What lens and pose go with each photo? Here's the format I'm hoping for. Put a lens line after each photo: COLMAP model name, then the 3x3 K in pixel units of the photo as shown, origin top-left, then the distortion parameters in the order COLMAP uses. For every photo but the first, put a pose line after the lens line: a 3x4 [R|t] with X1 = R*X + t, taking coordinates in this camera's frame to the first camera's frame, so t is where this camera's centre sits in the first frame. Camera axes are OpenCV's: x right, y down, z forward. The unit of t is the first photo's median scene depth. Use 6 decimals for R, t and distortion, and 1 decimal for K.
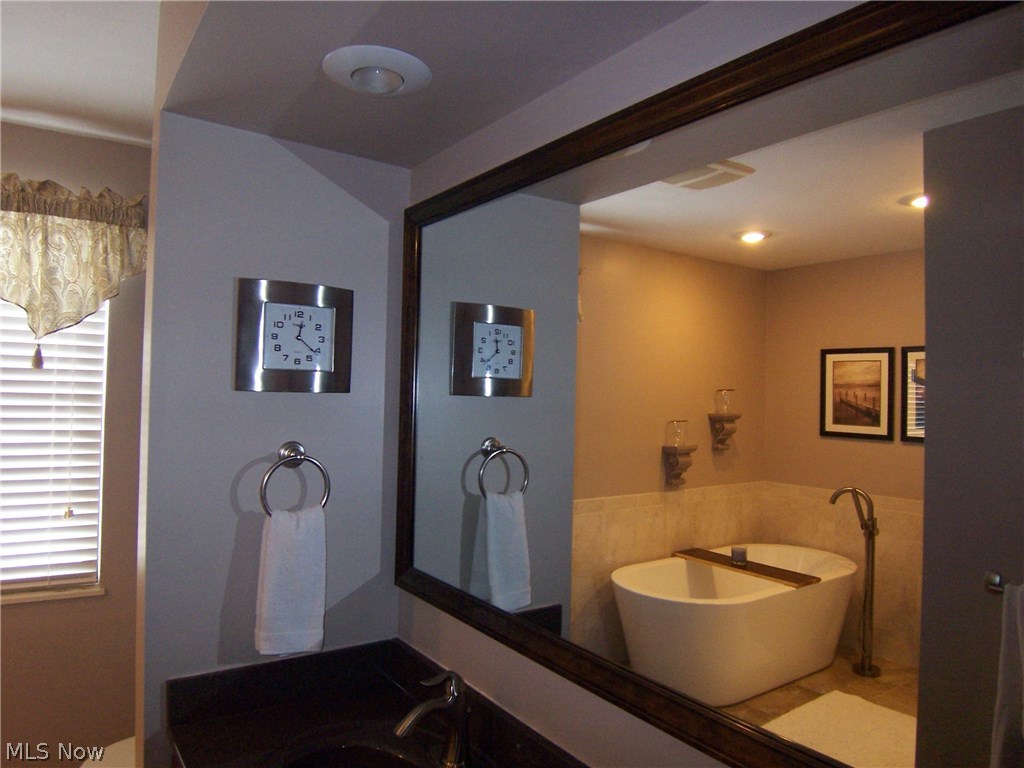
lens RADIAL K [[690.0, 0, 512.0], [0, 690.0, 384.0], [0, 0, 1]] dist [-0.035872, -0.006587]
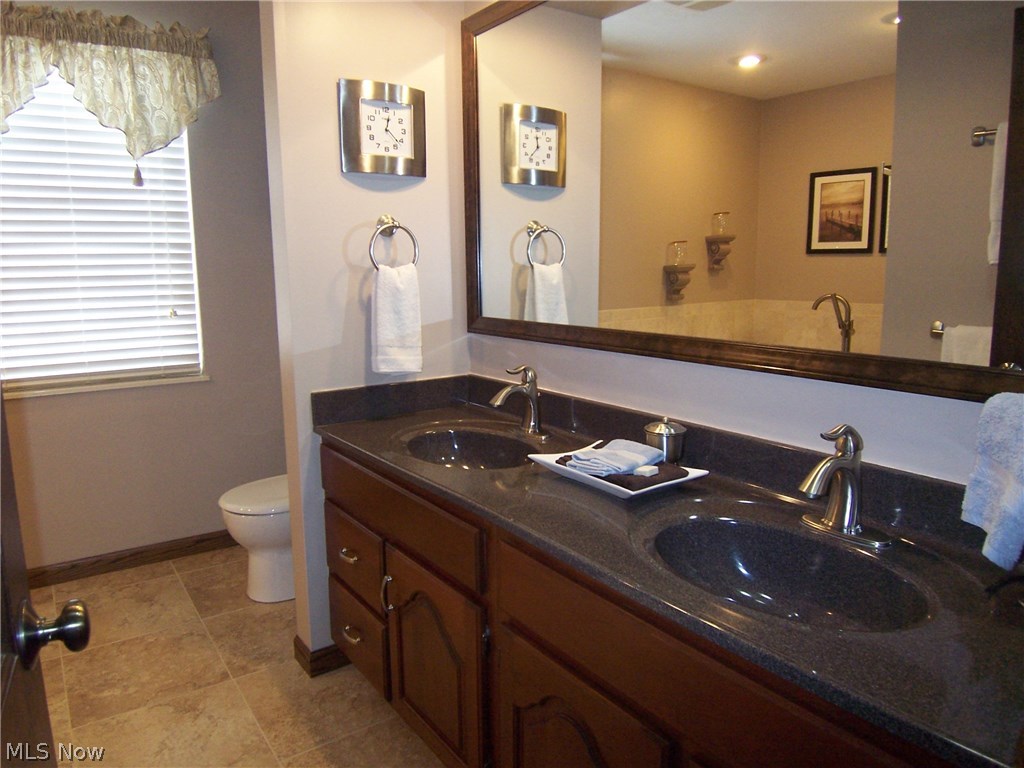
lens RADIAL K [[688.5, 0, 505.3], [0, 688.5, 381.9], [0, 0, 1]] dist [-0.022666, -0.022684]
pose [[0.999400, -0.034639, -0.000090, -0.073155], [0.034080, 0.982820, 0.181392, 0.109025], [-0.006195, -0.181286, 0.983411, -0.205224]]
